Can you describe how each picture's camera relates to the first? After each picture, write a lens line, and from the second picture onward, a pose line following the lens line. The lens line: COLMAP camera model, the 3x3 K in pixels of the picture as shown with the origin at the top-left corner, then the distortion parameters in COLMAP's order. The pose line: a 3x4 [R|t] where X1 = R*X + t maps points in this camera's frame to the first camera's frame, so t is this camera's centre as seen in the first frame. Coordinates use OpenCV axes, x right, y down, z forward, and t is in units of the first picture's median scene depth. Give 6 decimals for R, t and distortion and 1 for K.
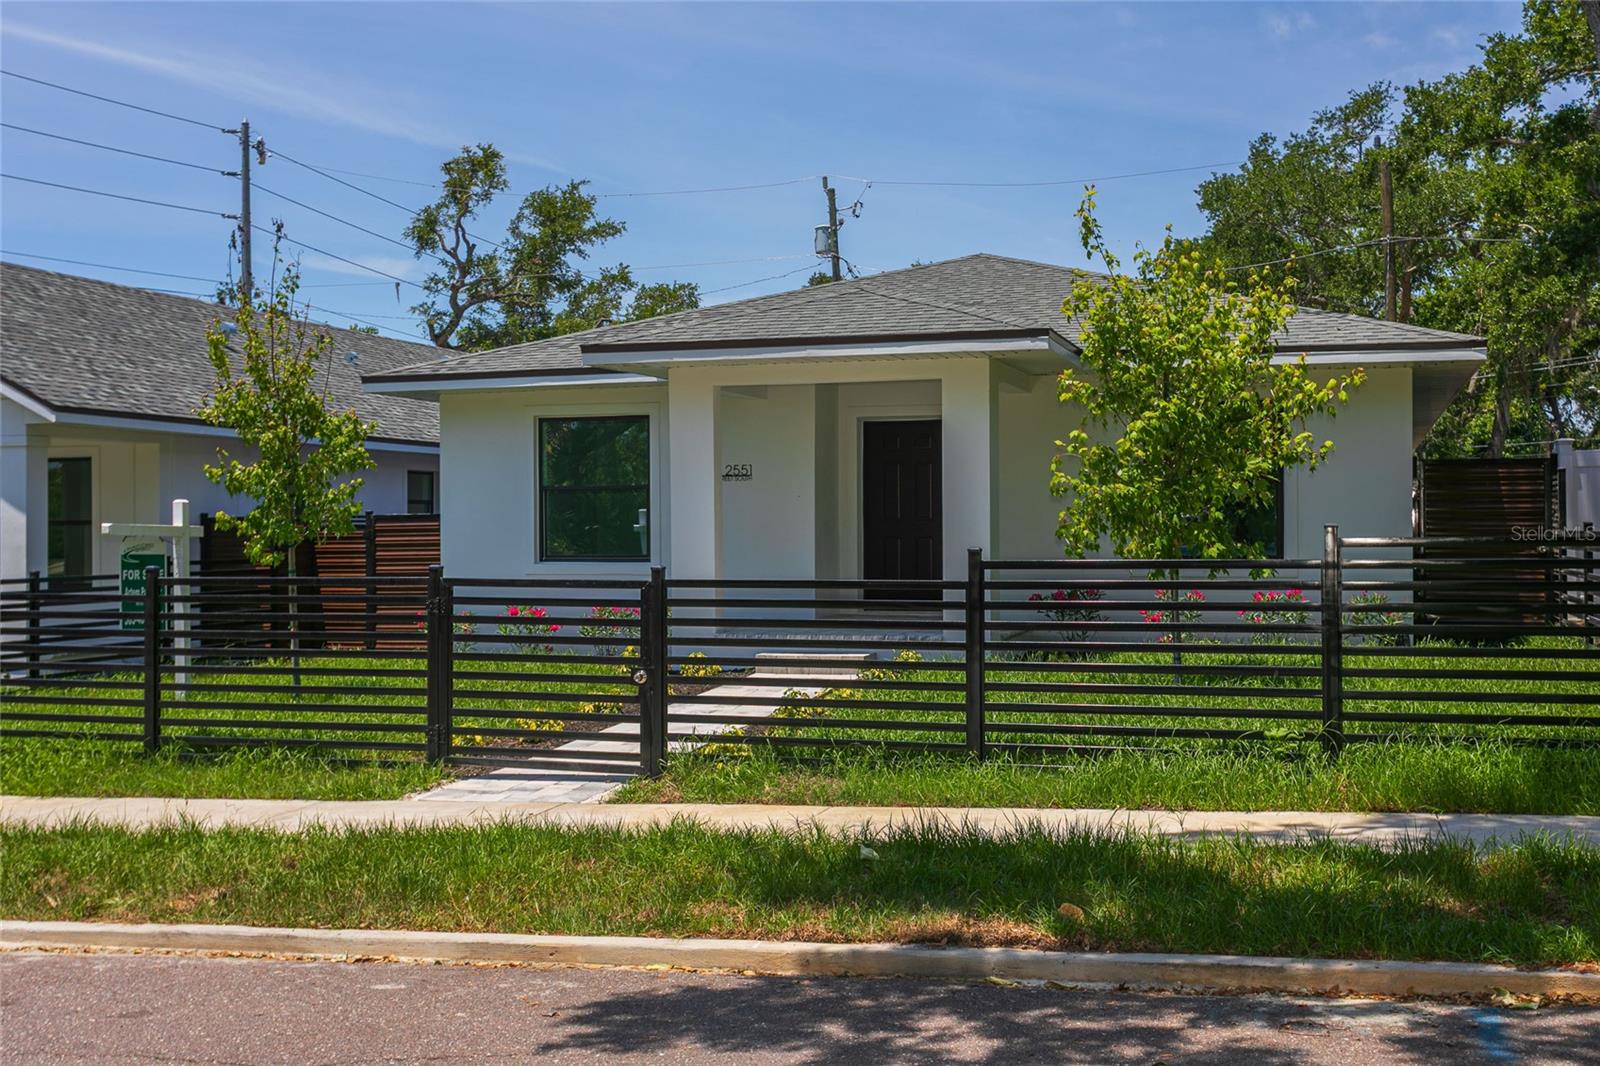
lens RADIAL K [[1837.8, 0, 799.8], [0, 1837.8, 534.9], [0, 0, 1]] dist [0.018435, 0.000000]
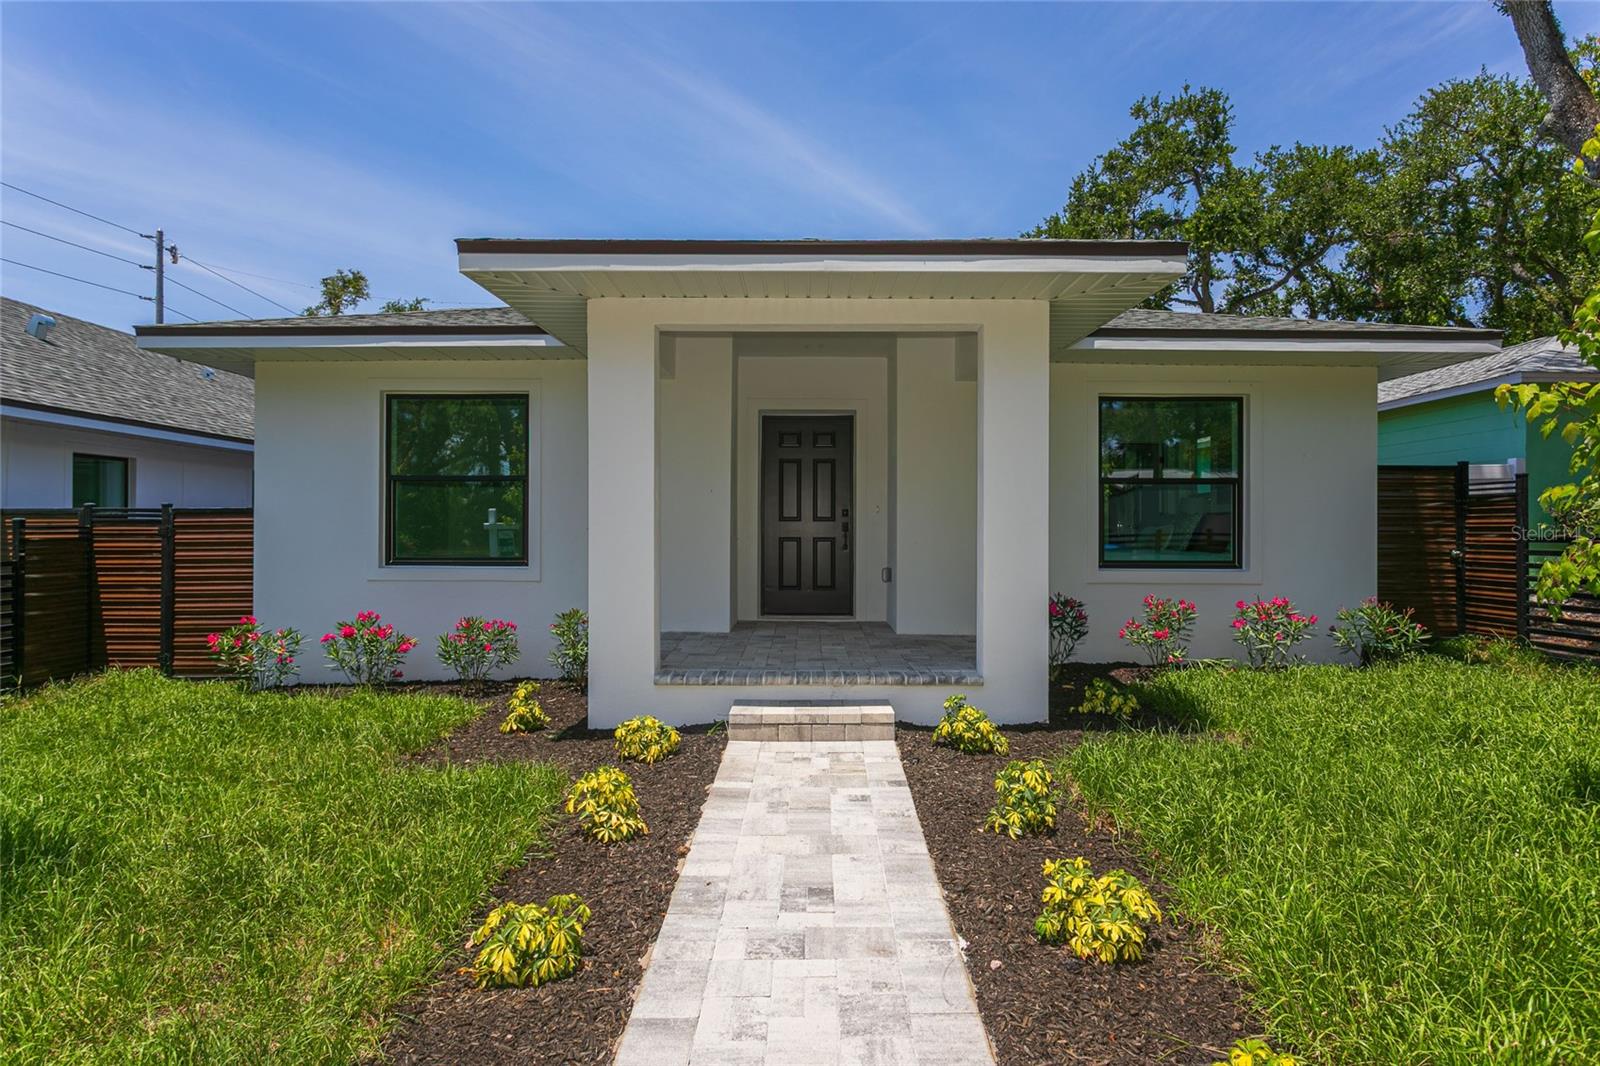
lens RADIAL K [[869.3, 0, 809.2], [0, 869.3, 526.6], [0, 0, 1]] dist [0.005831, 0.000997]
pose [[0.953540, 0.008729, 0.301141, -0.047991], [-0.007050, 0.999953, -0.006661, -0.001129], [-0.301185, 0.004229, 0.953556, 0.350262]]
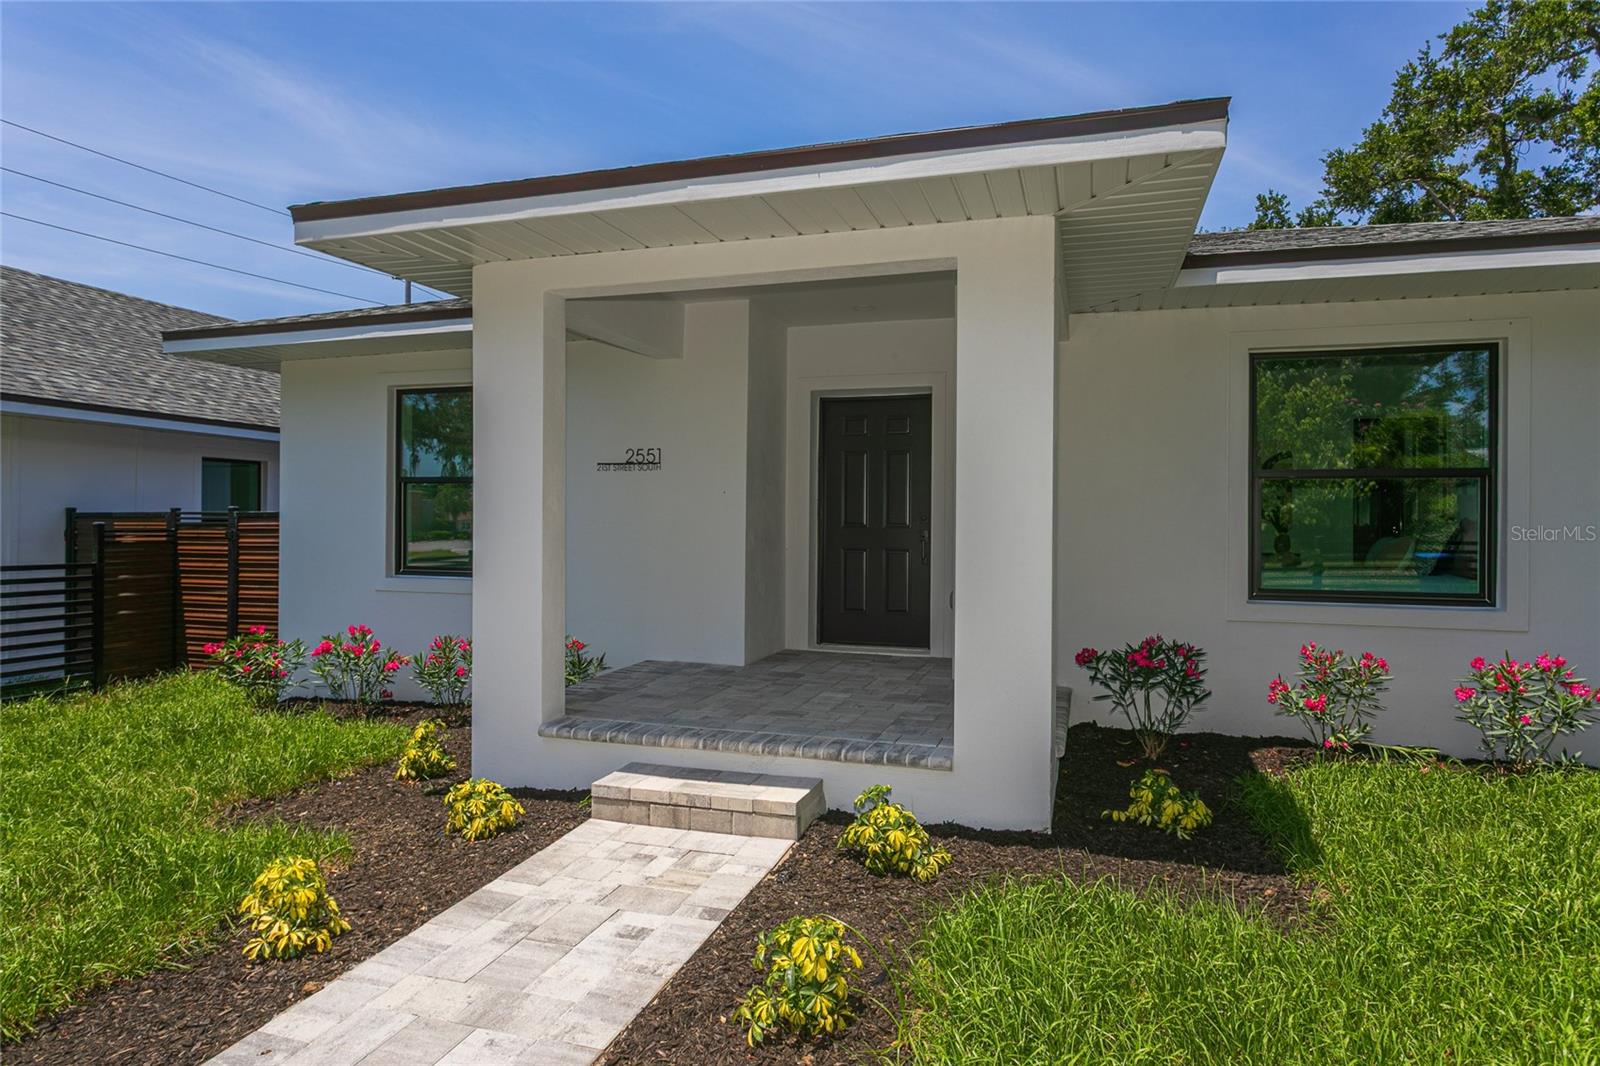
lens RADIAL K [[961.3, 0, 796.8], [0, 961.3, 516.1], [0, 0, 1]] dist [-0.000818, 0.007640]
pose [[0.999877, 0.013312, -0.008313, 0.019321], [-0.013402, 0.999851, -0.010889, -0.004899], [0.008167, 0.011000, 0.999906, 0.370827]]
